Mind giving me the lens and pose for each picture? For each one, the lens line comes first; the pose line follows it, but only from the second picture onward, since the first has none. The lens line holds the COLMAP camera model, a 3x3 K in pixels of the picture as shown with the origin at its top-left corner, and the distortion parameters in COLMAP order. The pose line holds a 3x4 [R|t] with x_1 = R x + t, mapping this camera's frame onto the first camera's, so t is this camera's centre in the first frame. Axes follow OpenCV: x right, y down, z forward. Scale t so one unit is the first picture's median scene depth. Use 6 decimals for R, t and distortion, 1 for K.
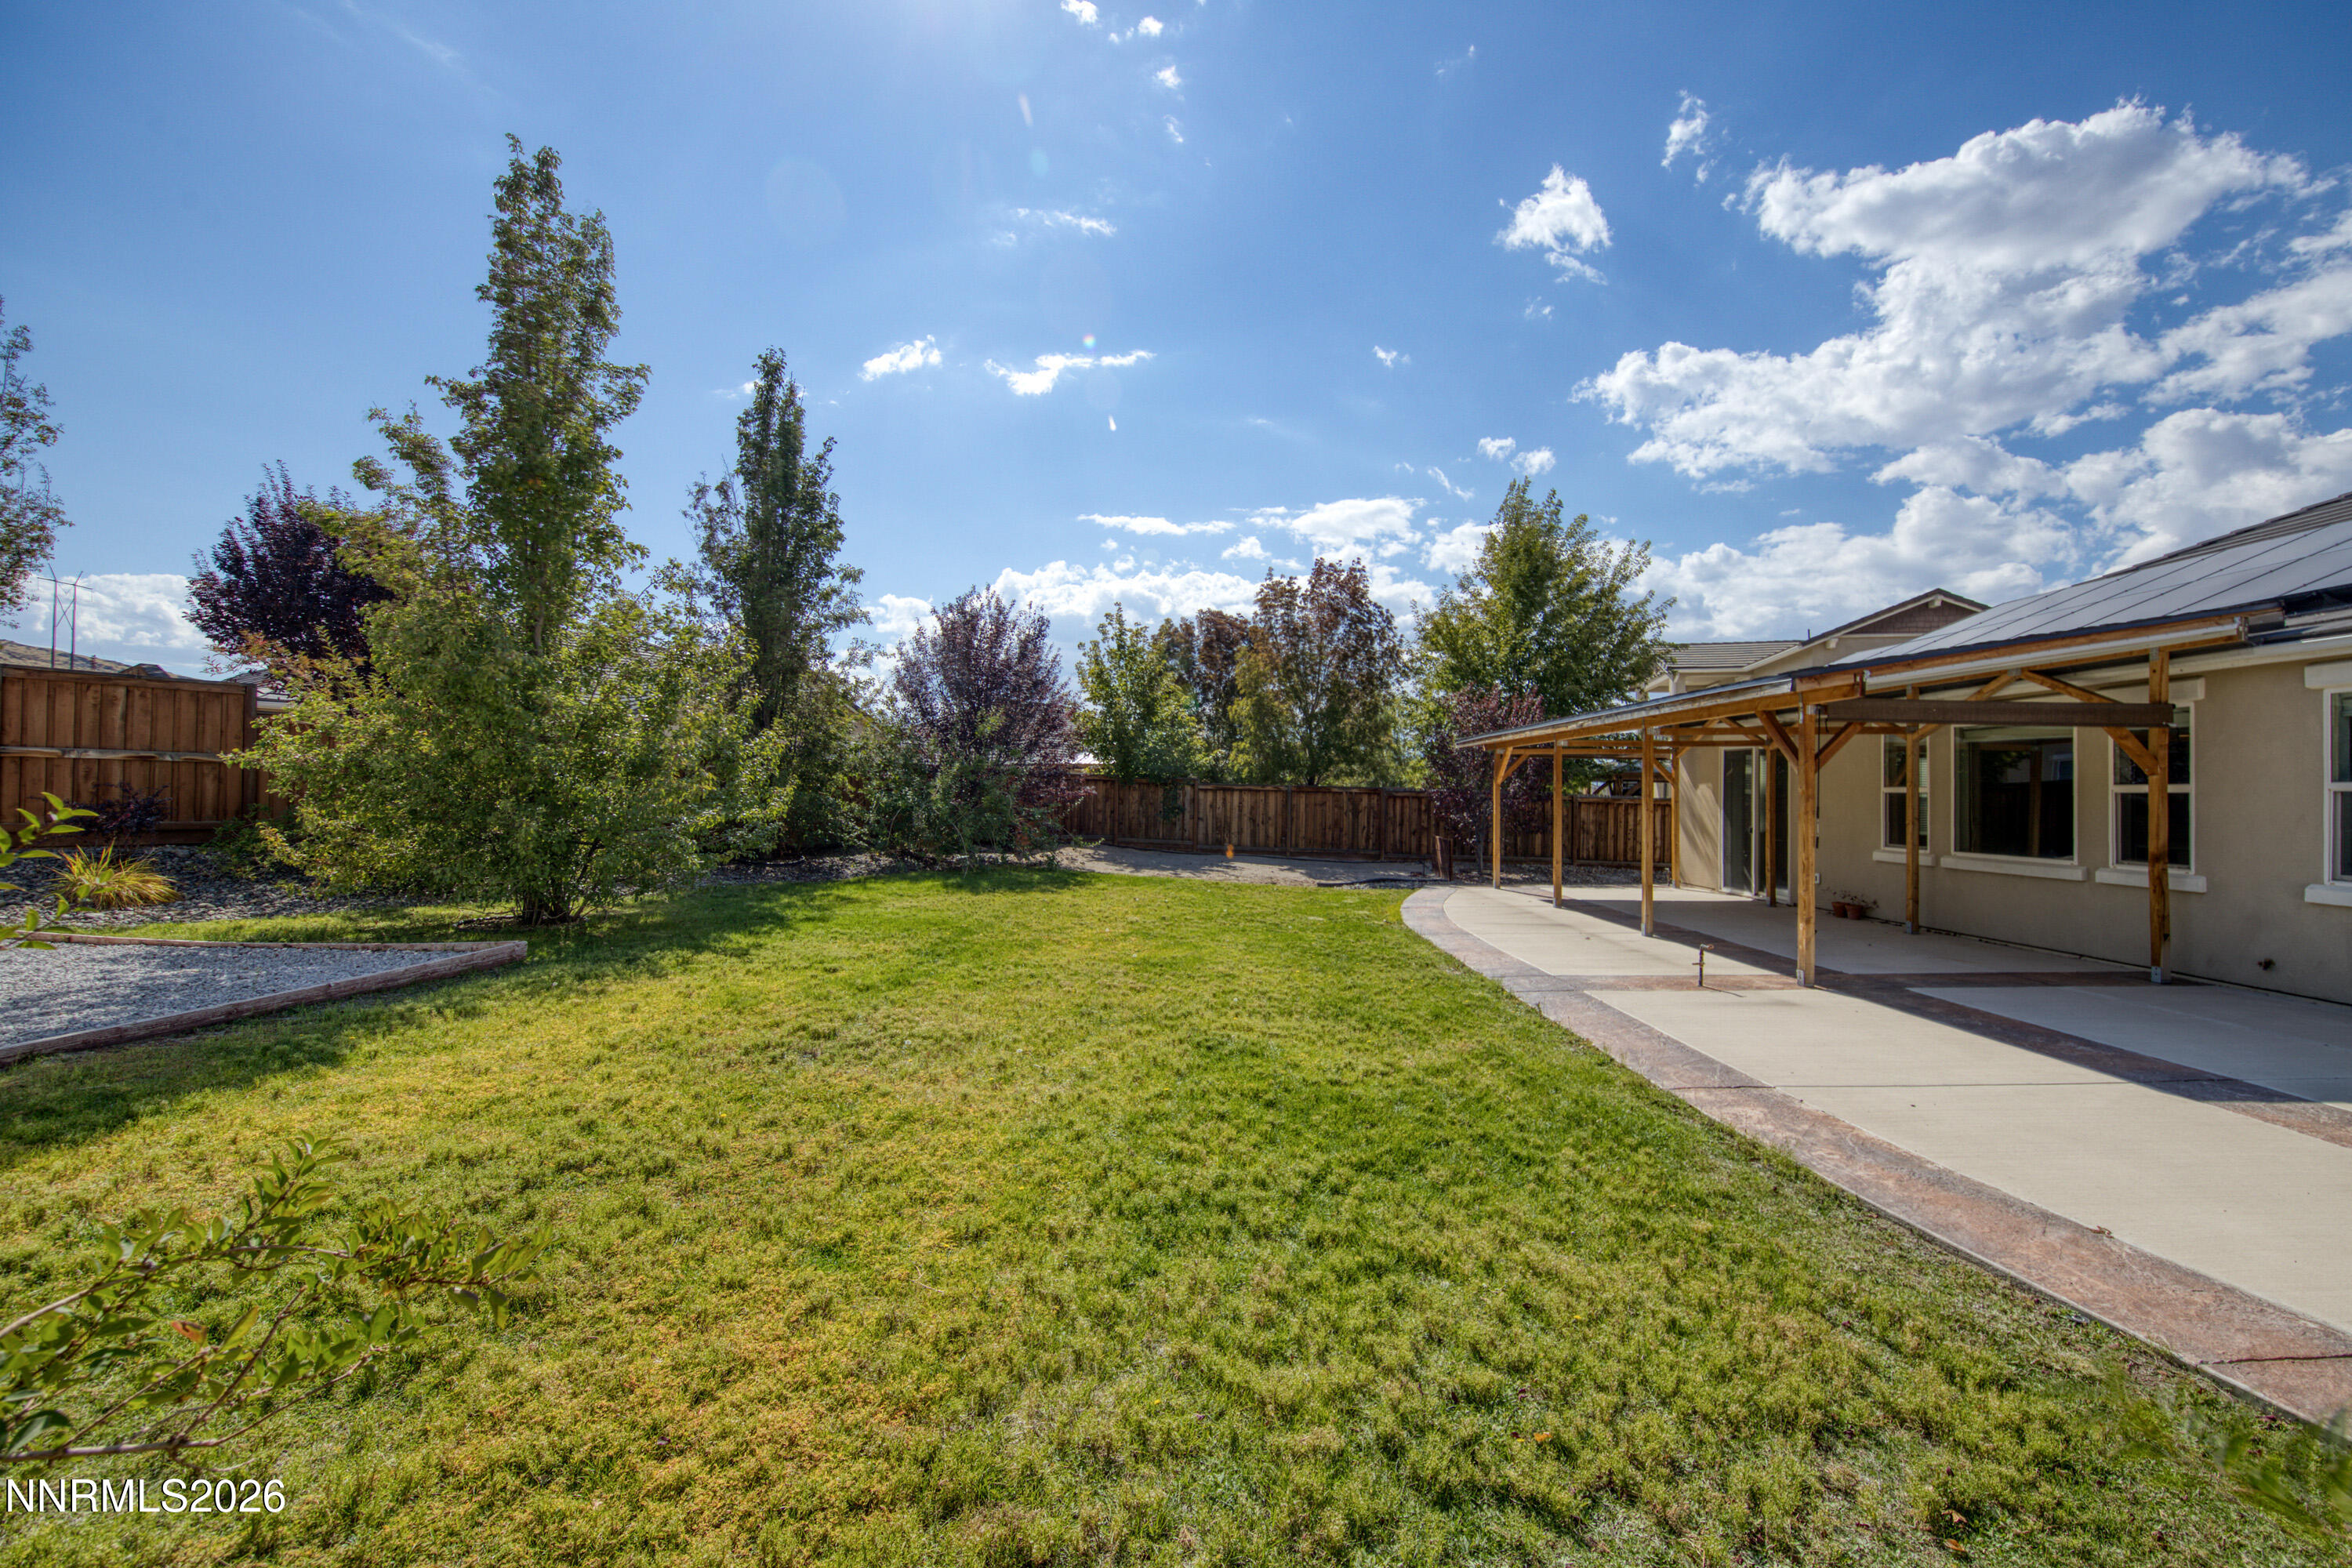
lens RADIAL K [[921.9, 0, 1188.8], [0, 921.9, 782.1], [0, 0, 1]] dist [0.000078, -0.000233]
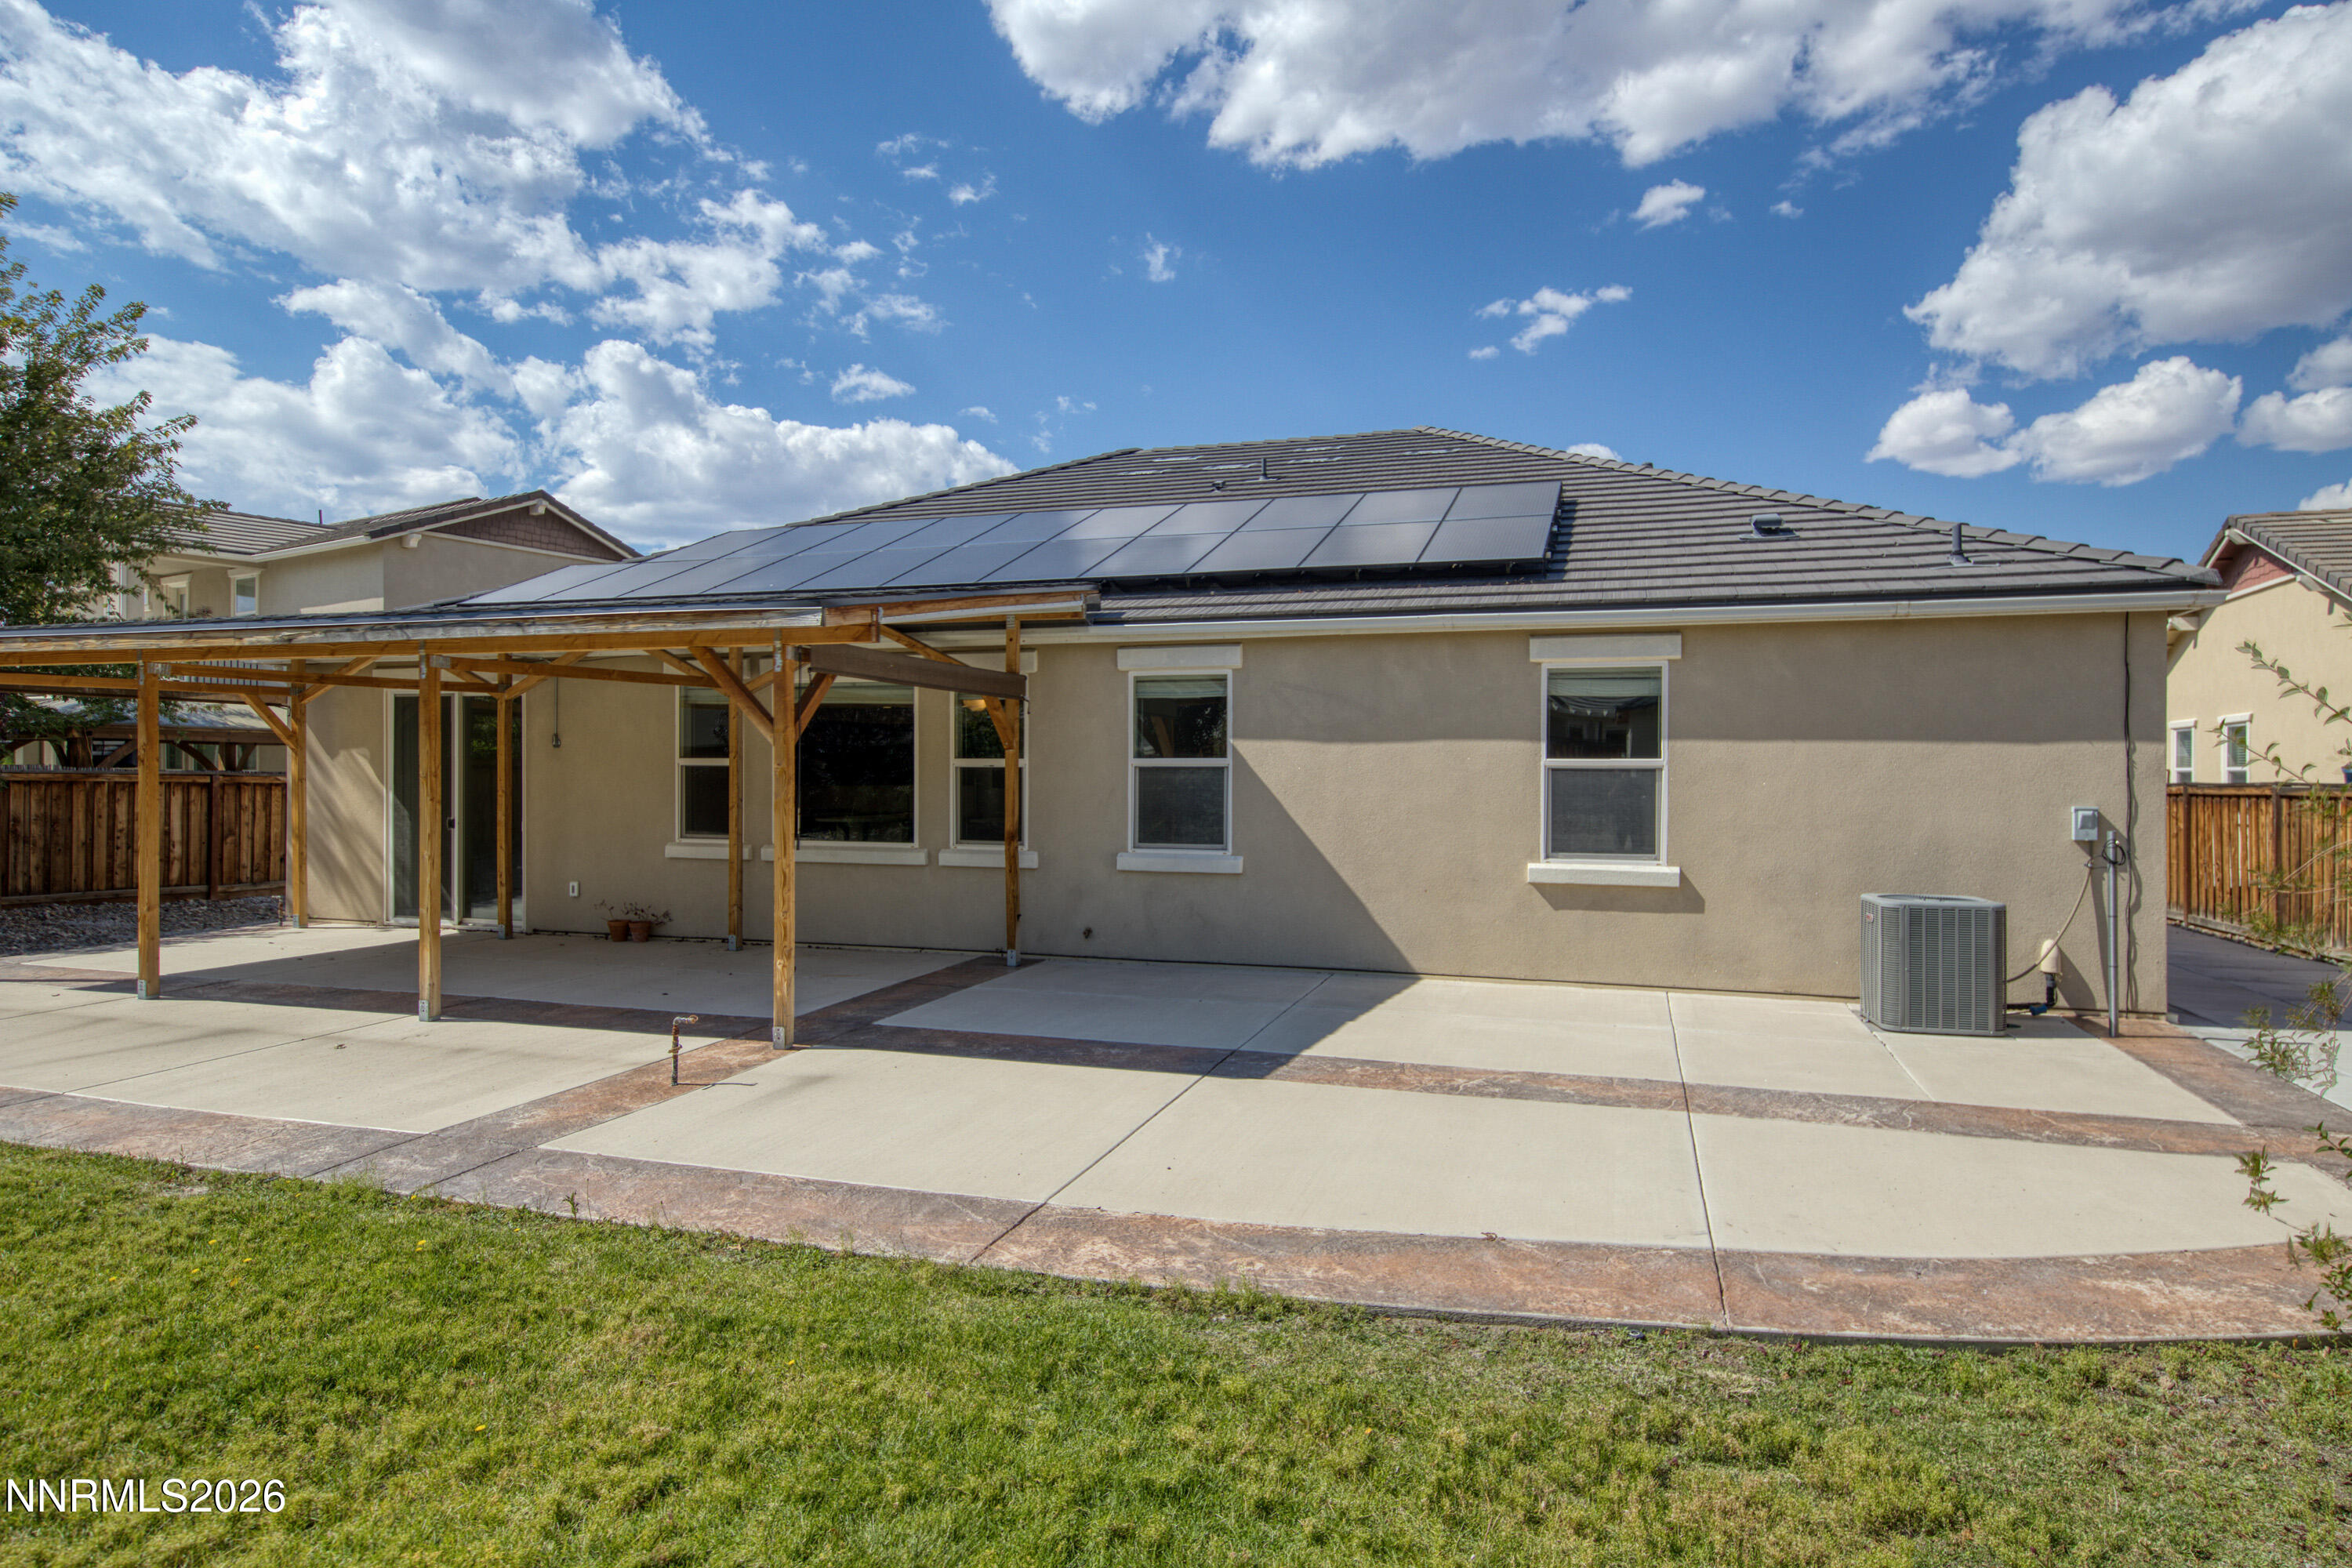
lens RADIAL K [[1312.0, 0, 1240.2], [0, 1312.0, 784.1], [0, 0, 1]] dist [0.015720, -0.003626]
pose [[0.295438, -0.021775, 0.955114, -0.148270], [-0.011380, 0.999589, 0.026309, -0.008028], [-0.955294, -0.018642, 0.295069, 0.317641]]
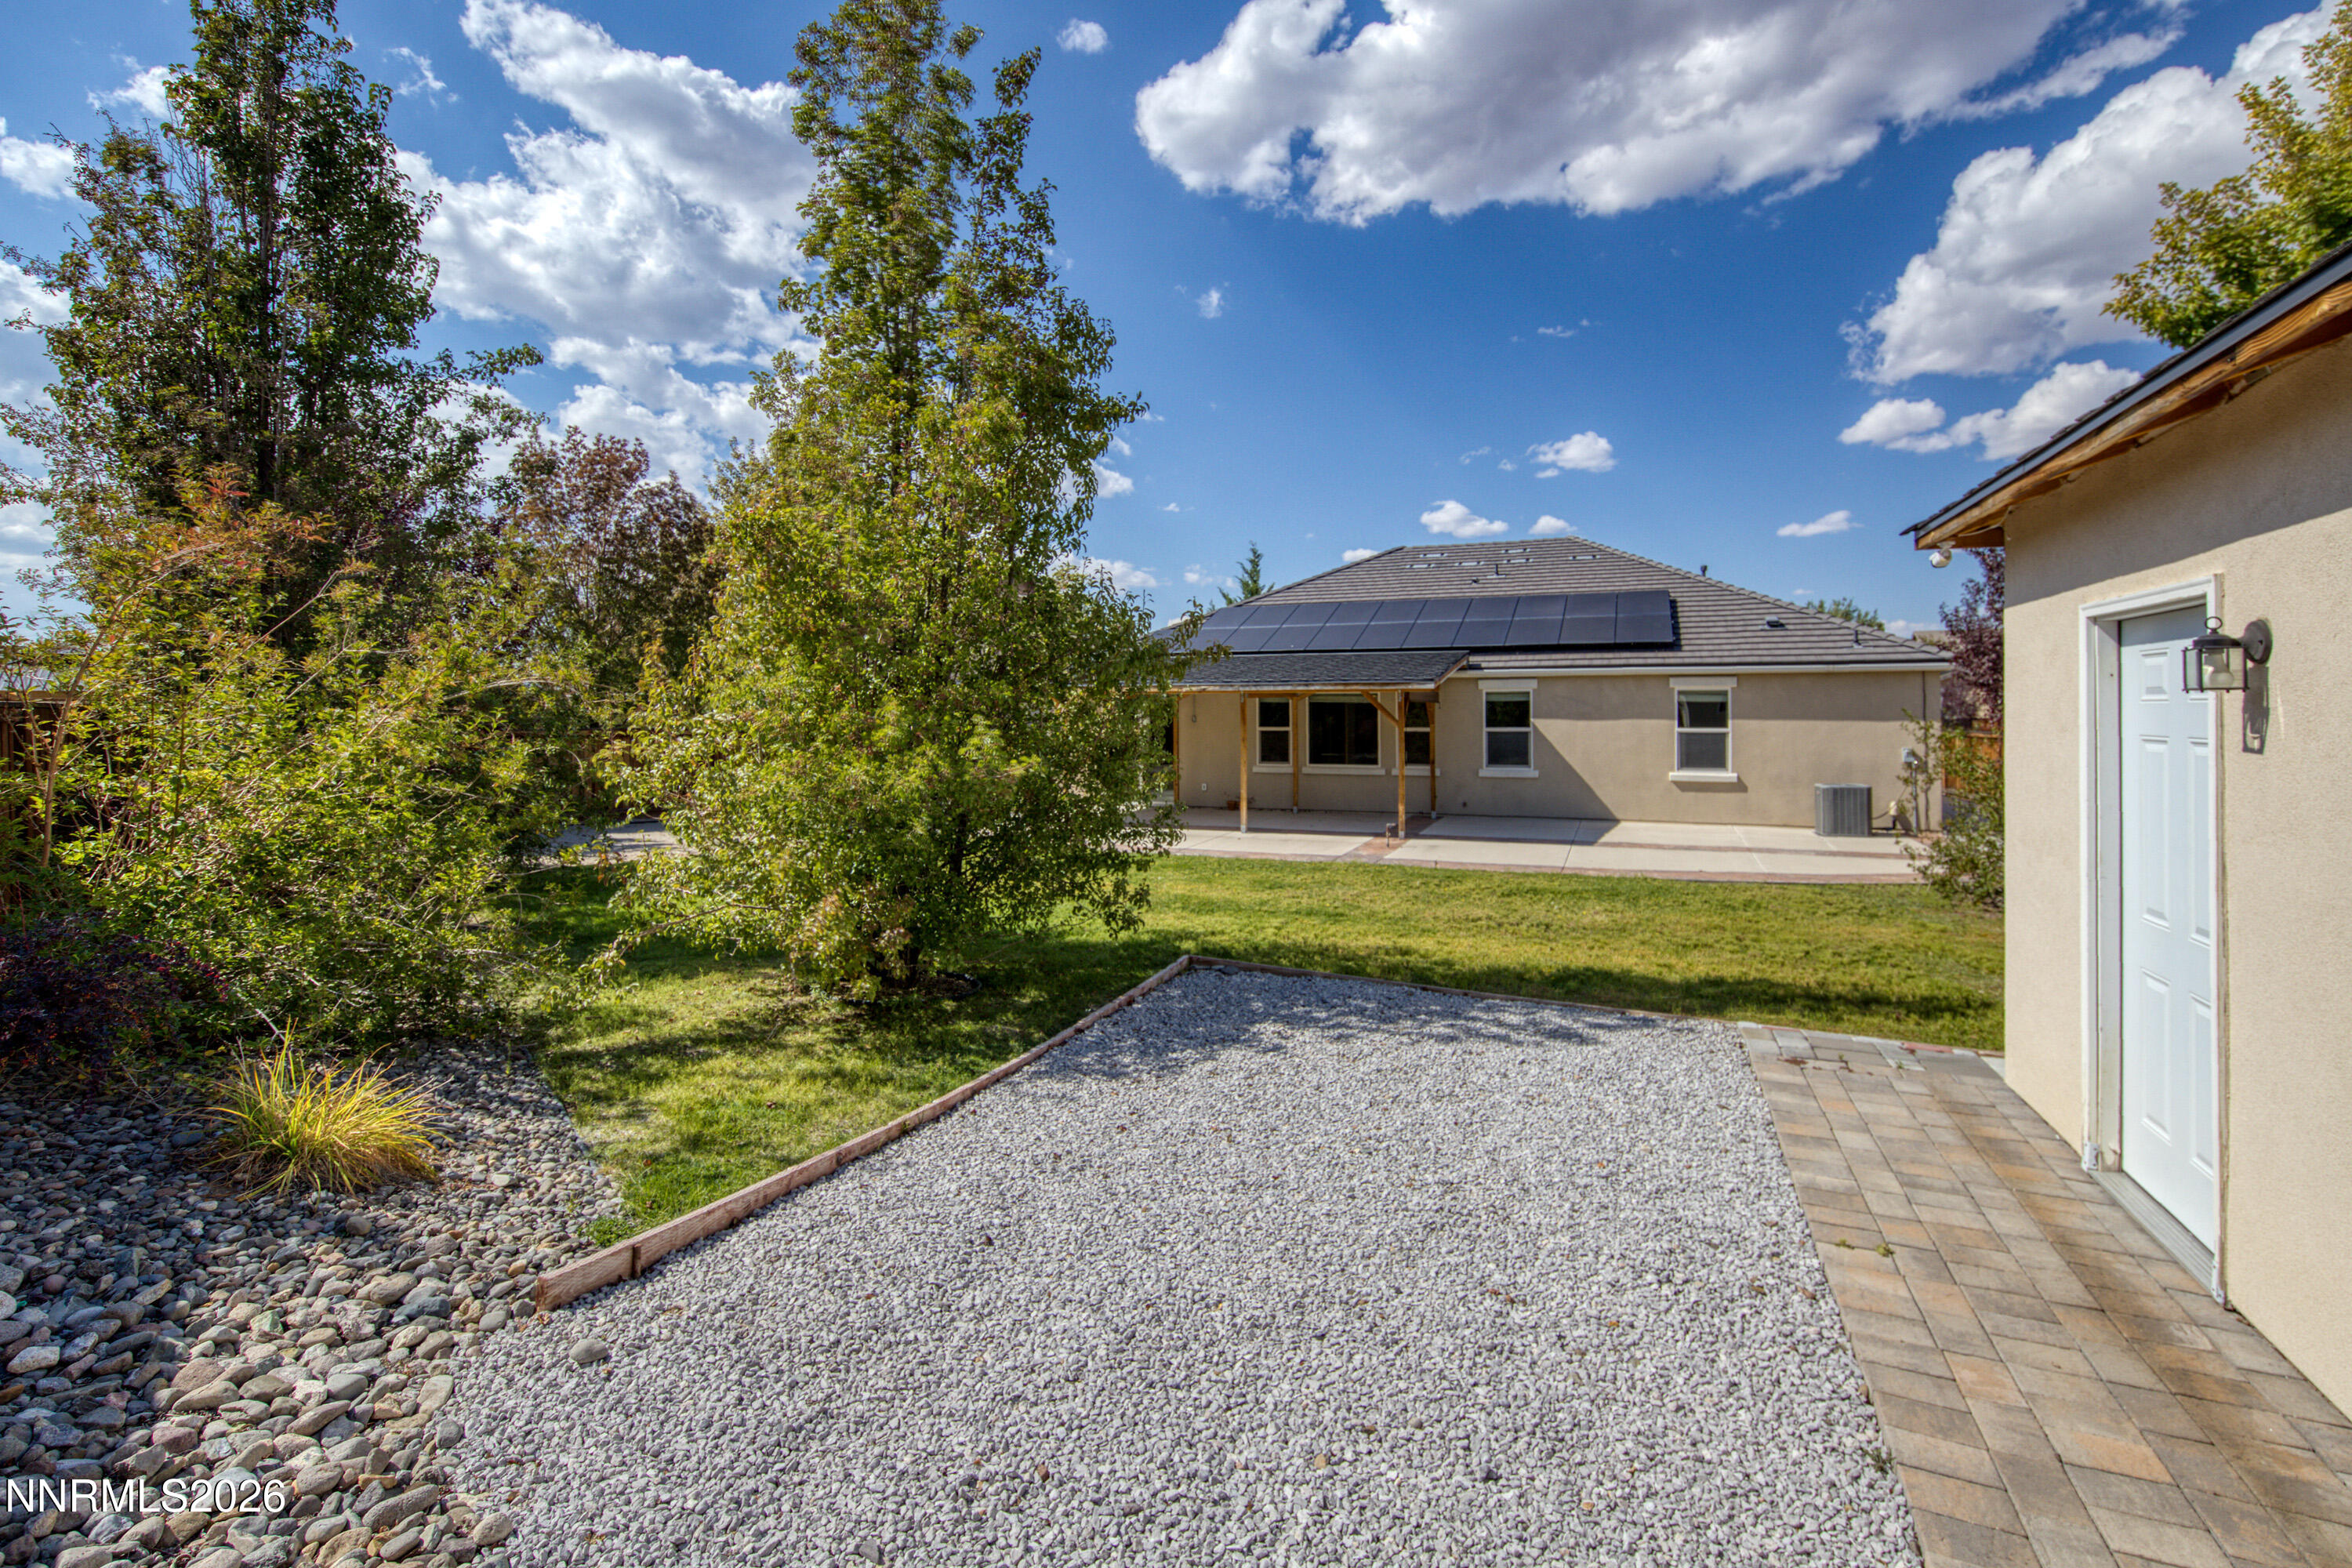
lens RADIAL K [[1098.8, 0, 1218.3], [0, 1098.8, 718.9], [0, 0, 1]] dist [0.004426, -0.001620]
pose [[0.350593, -0.015227, 0.936404, -1.320193], [-0.005531, 0.999817, 0.018329, -0.054169], [-0.936511, -0.011605, 0.350445, 0.479330]]
